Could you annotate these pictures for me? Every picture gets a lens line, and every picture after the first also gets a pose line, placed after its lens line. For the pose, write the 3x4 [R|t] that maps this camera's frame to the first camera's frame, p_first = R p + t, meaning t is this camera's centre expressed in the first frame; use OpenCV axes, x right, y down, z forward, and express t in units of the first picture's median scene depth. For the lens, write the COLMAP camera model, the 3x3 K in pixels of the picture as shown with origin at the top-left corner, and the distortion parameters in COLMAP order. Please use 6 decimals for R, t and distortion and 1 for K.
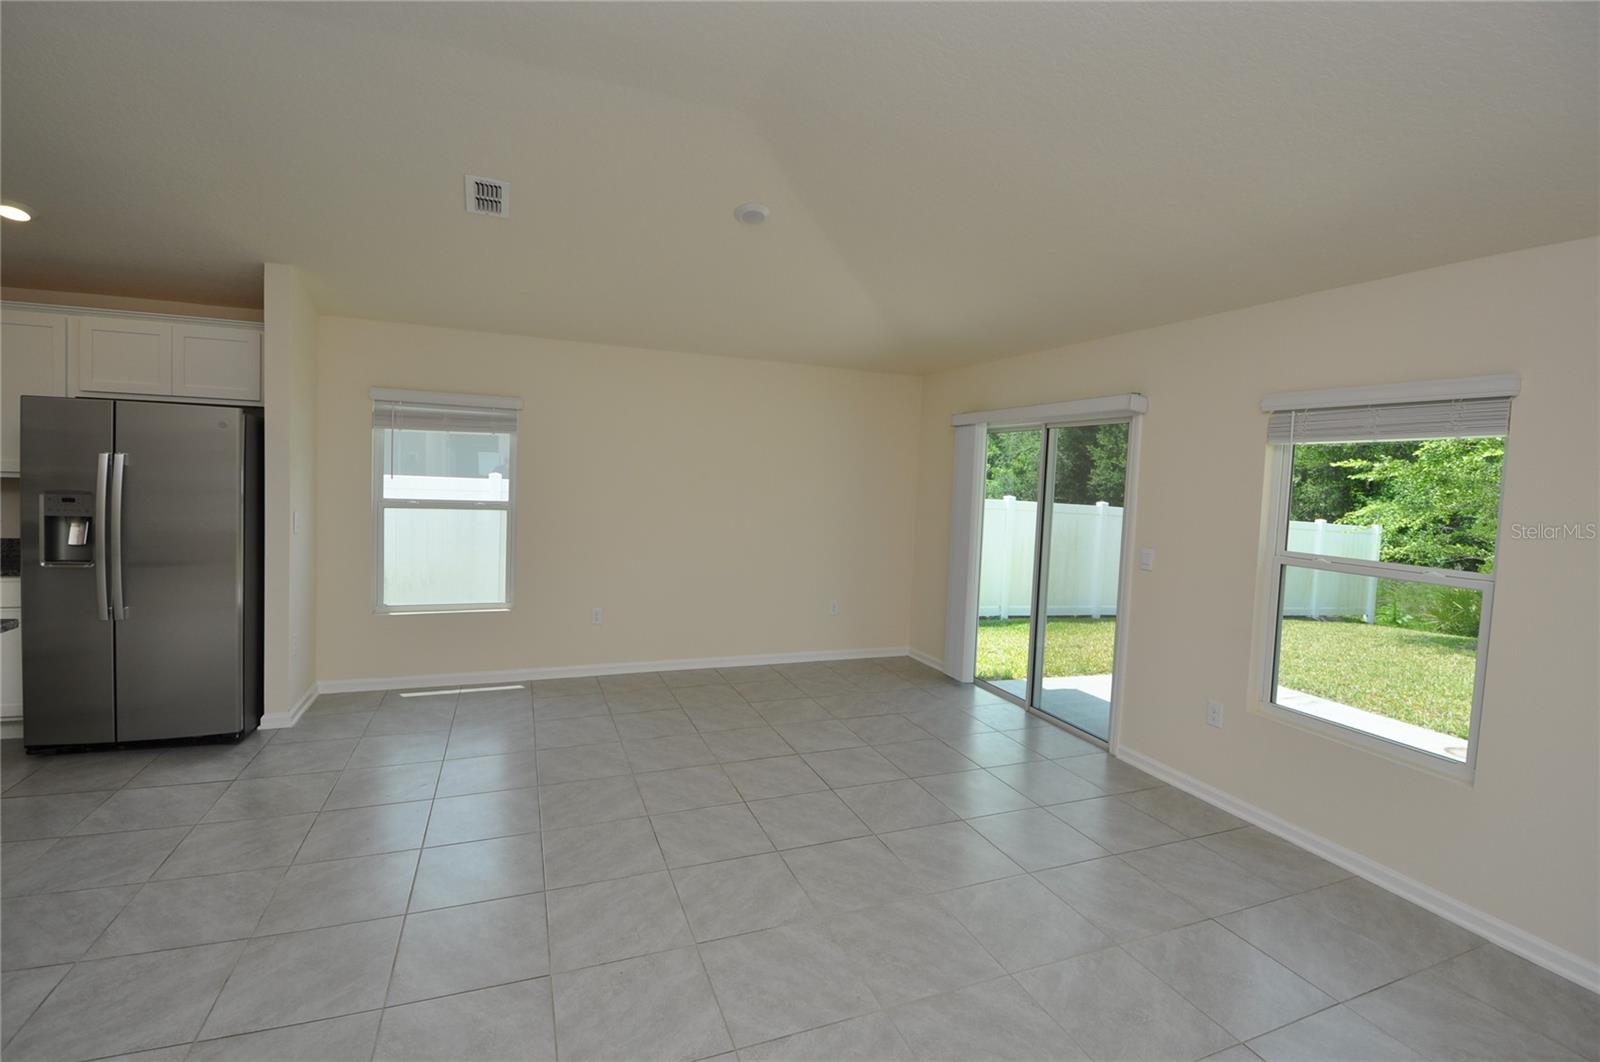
lens RADIAL K [[703.0, 0, 792.6], [0, 703.0, 515.5], [0, 0, 1]] dist [-0.000453, -0.009808]
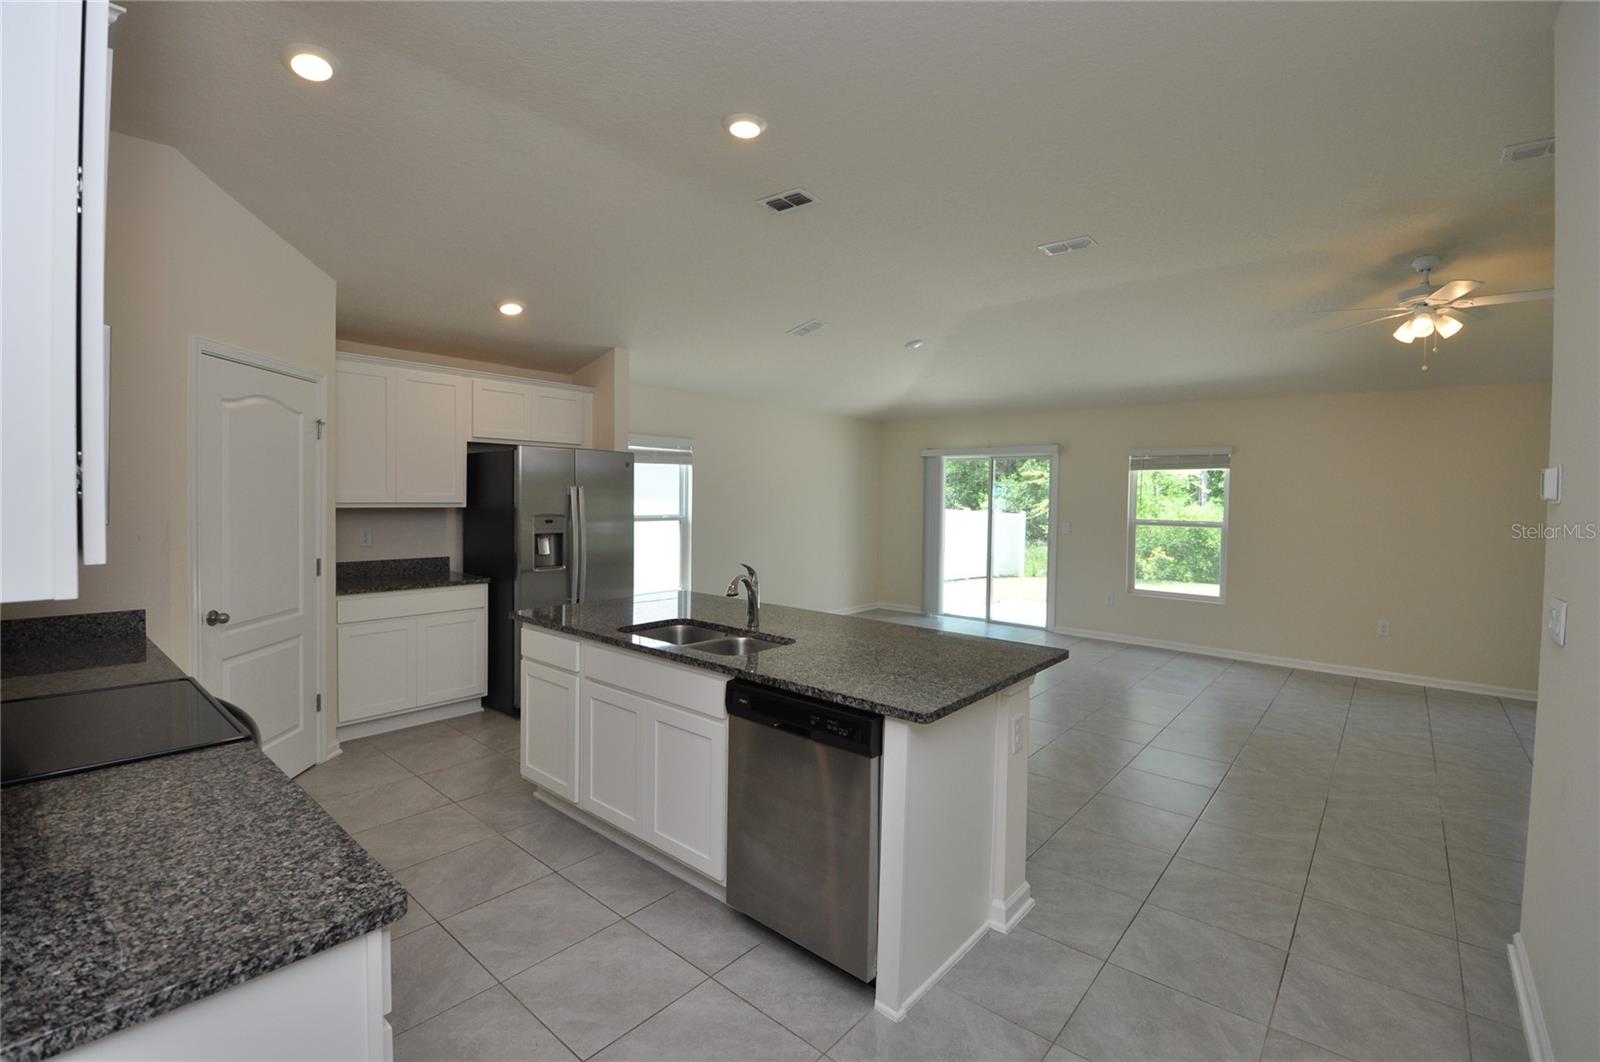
lens RADIAL K [[703.0, 0, 796.5], [0, 703.0, 512.7], [0, 0, 1]] dist [-0.000453, -0.009808]
pose [[0.883642, -0.040141, 0.466439, -1.094061], [0.047562, 0.998860, -0.004143, -0.009316], [-0.465741, 0.025846, 0.884544, -0.394739]]
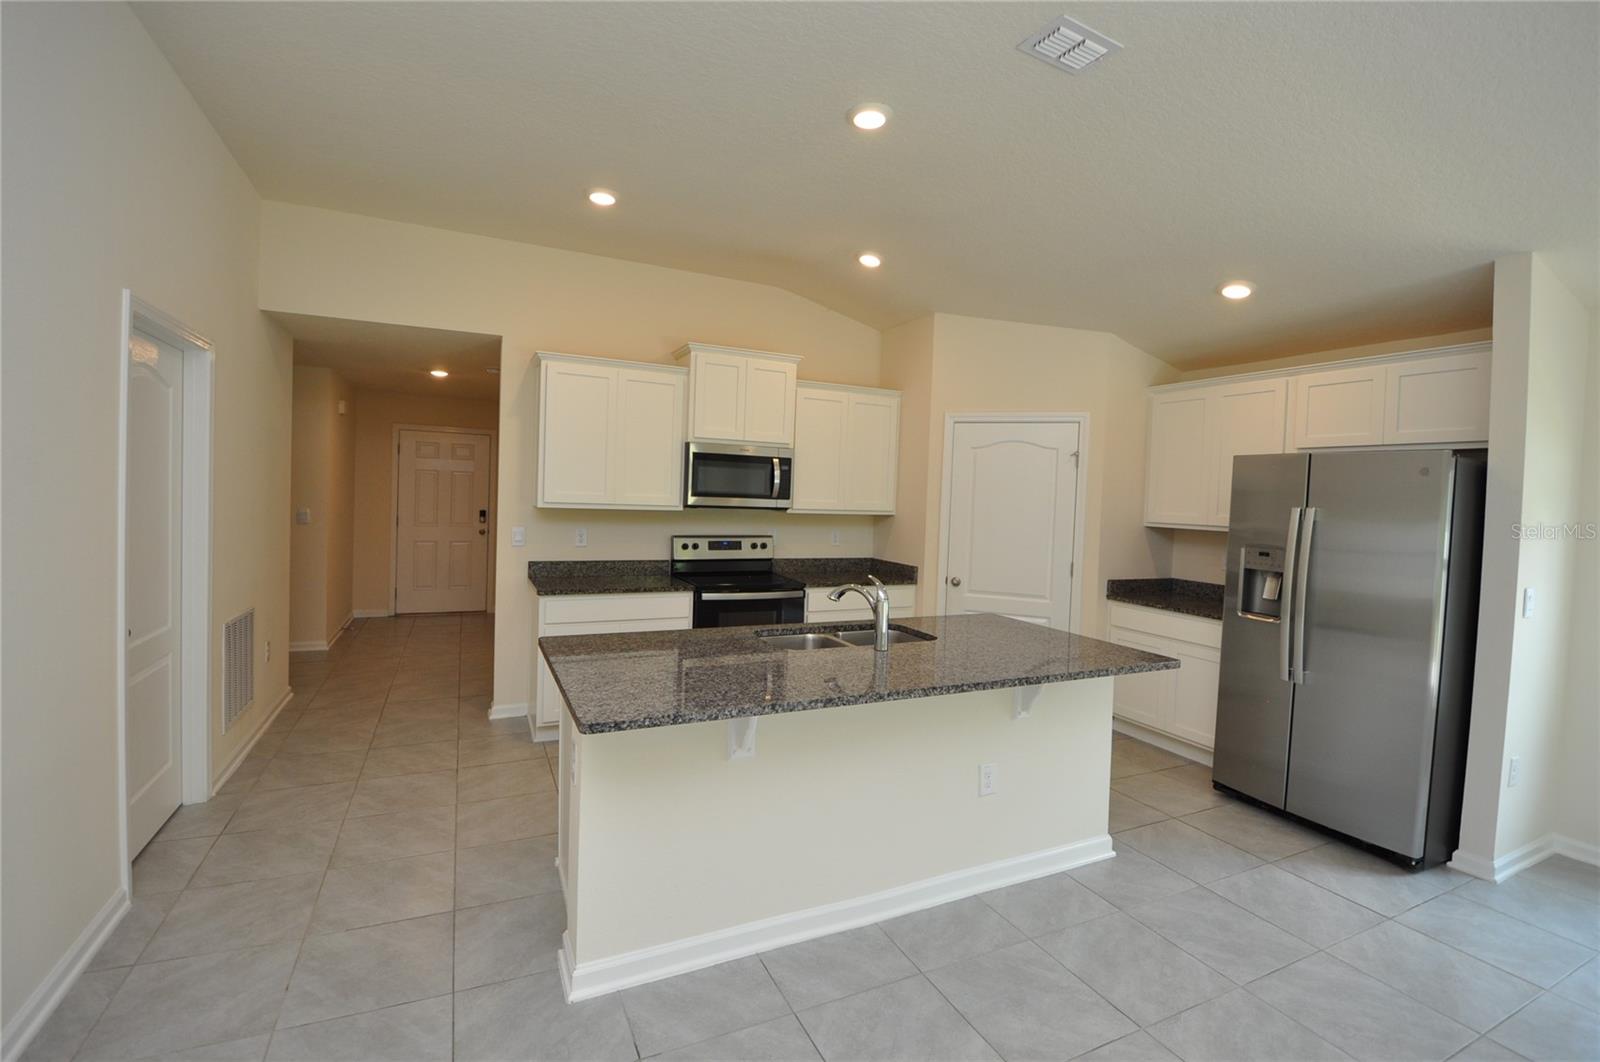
lens RADIAL K [[703.0, 0, 795.2], [0, 703.0, 508.0], [0, 0, 1]] dist [-0.000453, -0.009808]
pose [[0.068956, -0.016370, -0.997485, -0.047789], [-0.087698, 0.995895, -0.022407, -0.005608], [0.993758, 0.089023, 0.067237, 0.204455]]
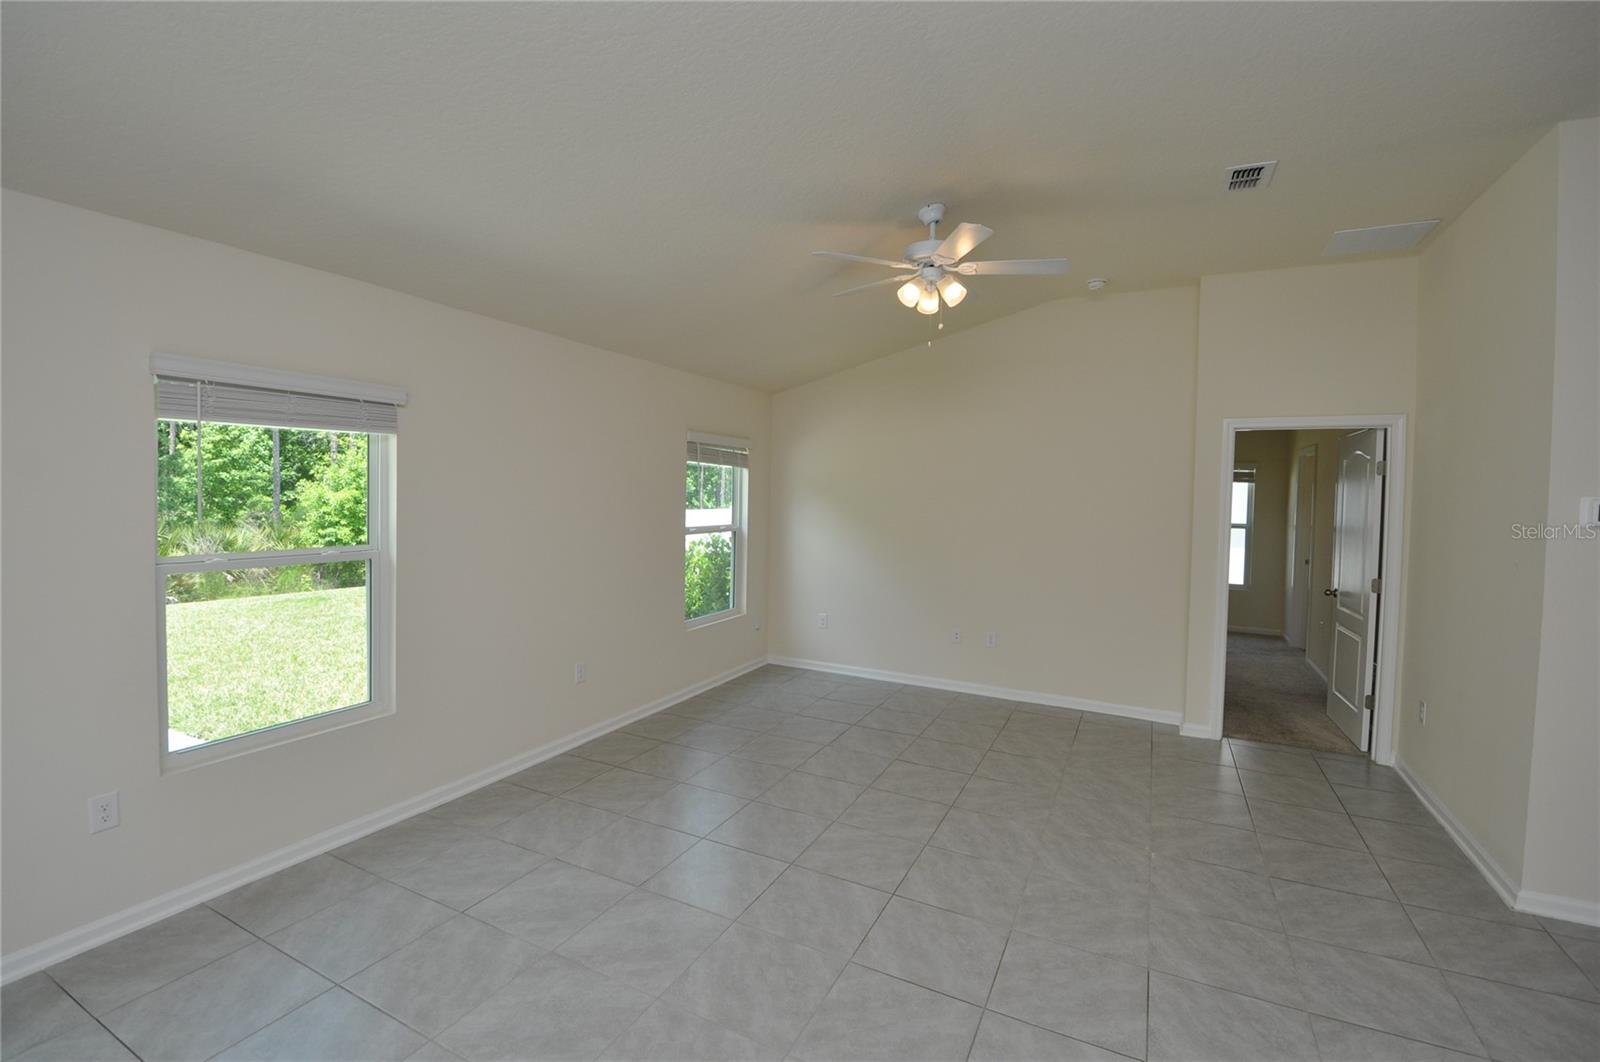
lens RADIAL K [[703.0, 0, 793.7], [0, 703.0, 519.8], [0, 0, 1]] dist [-0.000453, -0.009808]
pose [[-0.661190, -0.087990, 0.745041, -0.280066], [-0.006210, 0.993706, 0.111847, -0.069383], [-0.750193, 0.069325, -0.657575, 0.834592]]
